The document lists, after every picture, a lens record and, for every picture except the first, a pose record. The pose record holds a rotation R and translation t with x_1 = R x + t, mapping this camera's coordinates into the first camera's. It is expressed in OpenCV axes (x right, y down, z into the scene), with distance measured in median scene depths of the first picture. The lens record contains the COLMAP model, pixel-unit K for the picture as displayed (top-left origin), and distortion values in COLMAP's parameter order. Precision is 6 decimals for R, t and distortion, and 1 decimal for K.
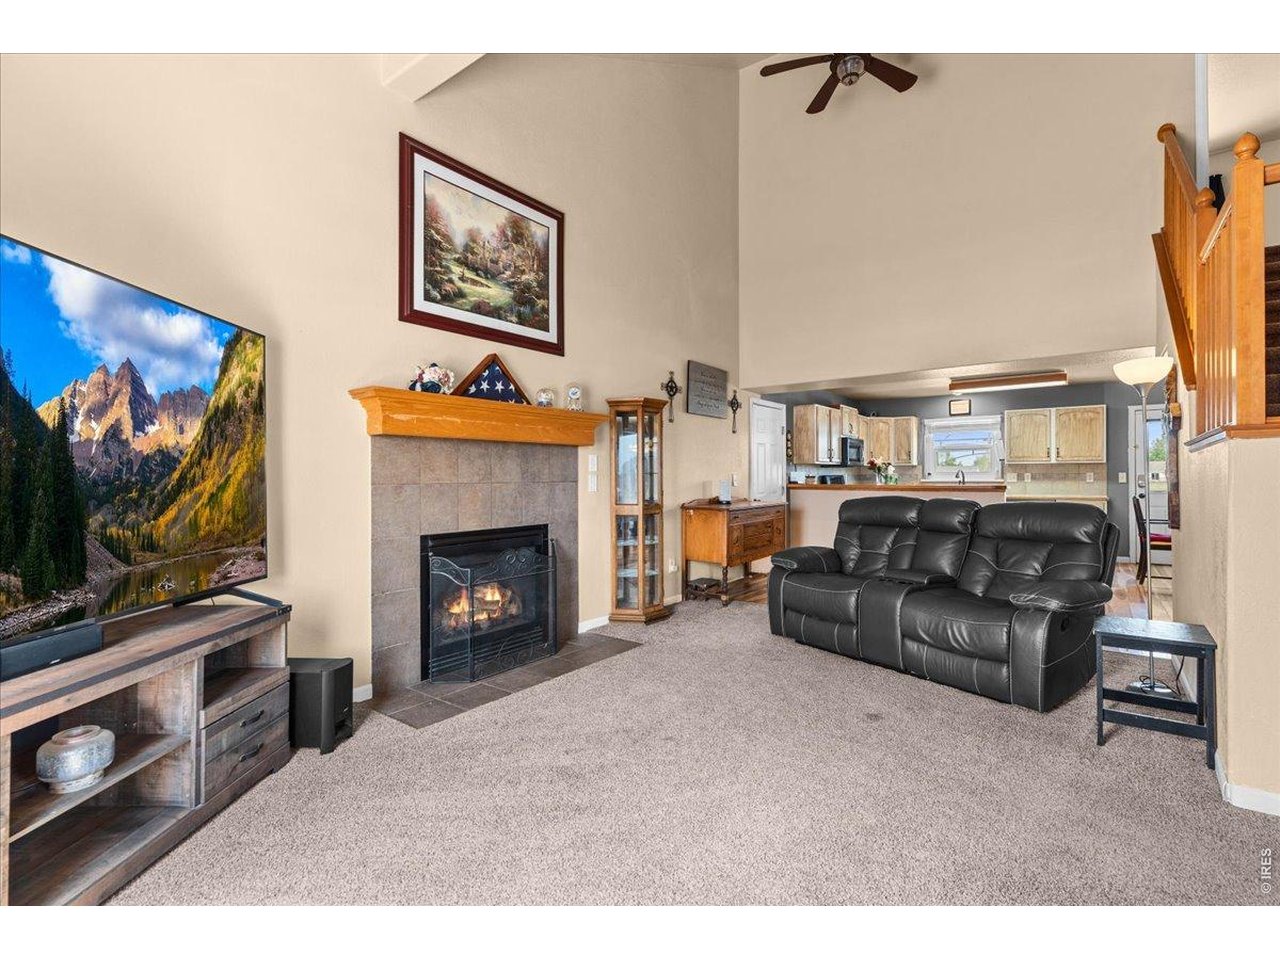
lens RADIAL K [[597.5, 0, 640.0], [0, 597.5, 480.0], [0, 0, 1]] dist [0.000463, 0.000224]
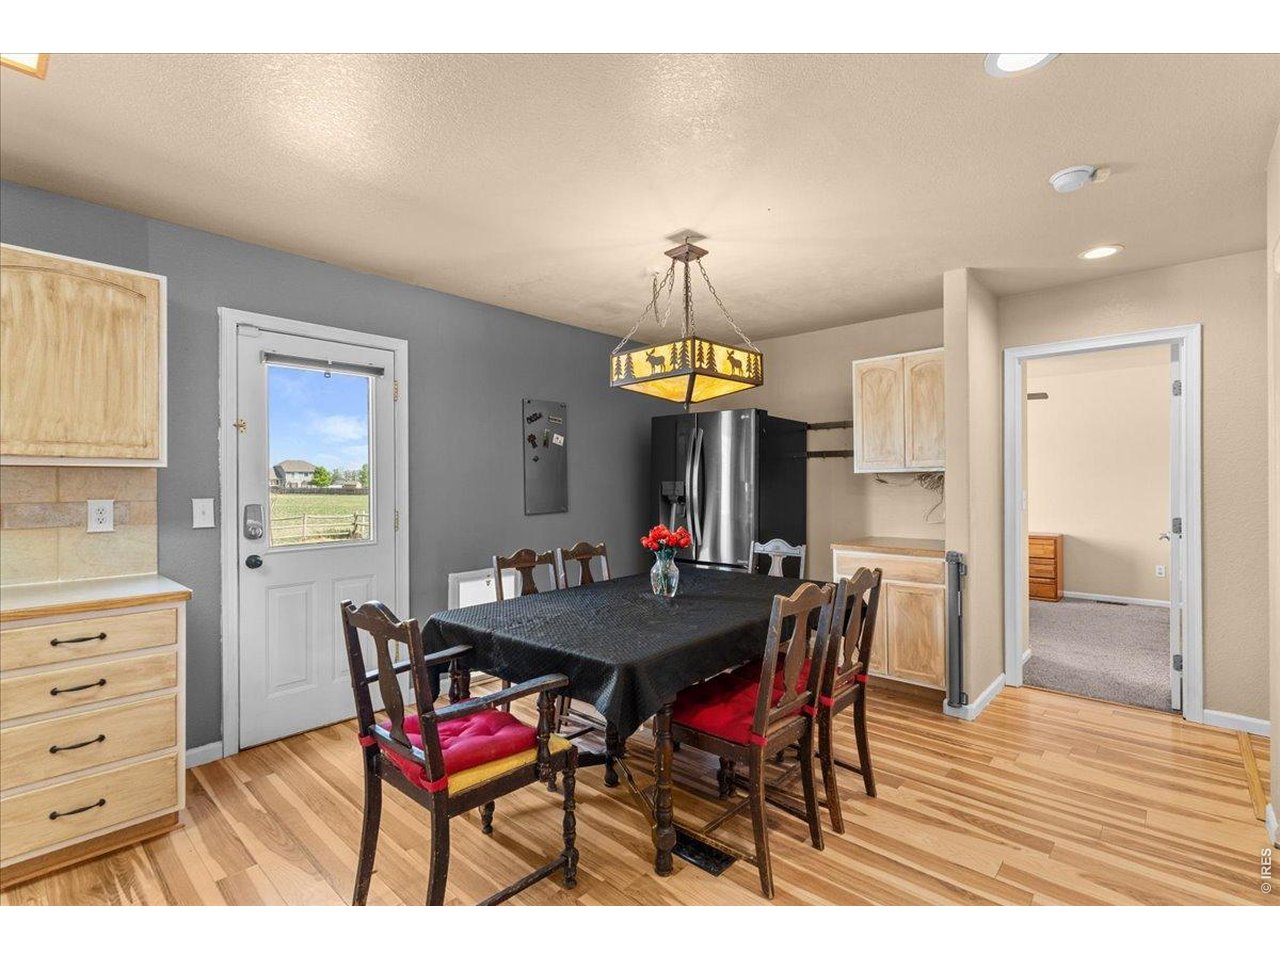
lens RADIAL K [[597.5, 0, 640.0], [0, 597.5, 480.0], [0, 0, 1]] dist [0.000463, 0.000224]
pose [[0.095305, 0.003914, 0.995440, 0.491792], [0.007720, 0.999959, -0.004671, -0.019405], [-0.995418, 0.008130, 0.095271, 0.719574]]
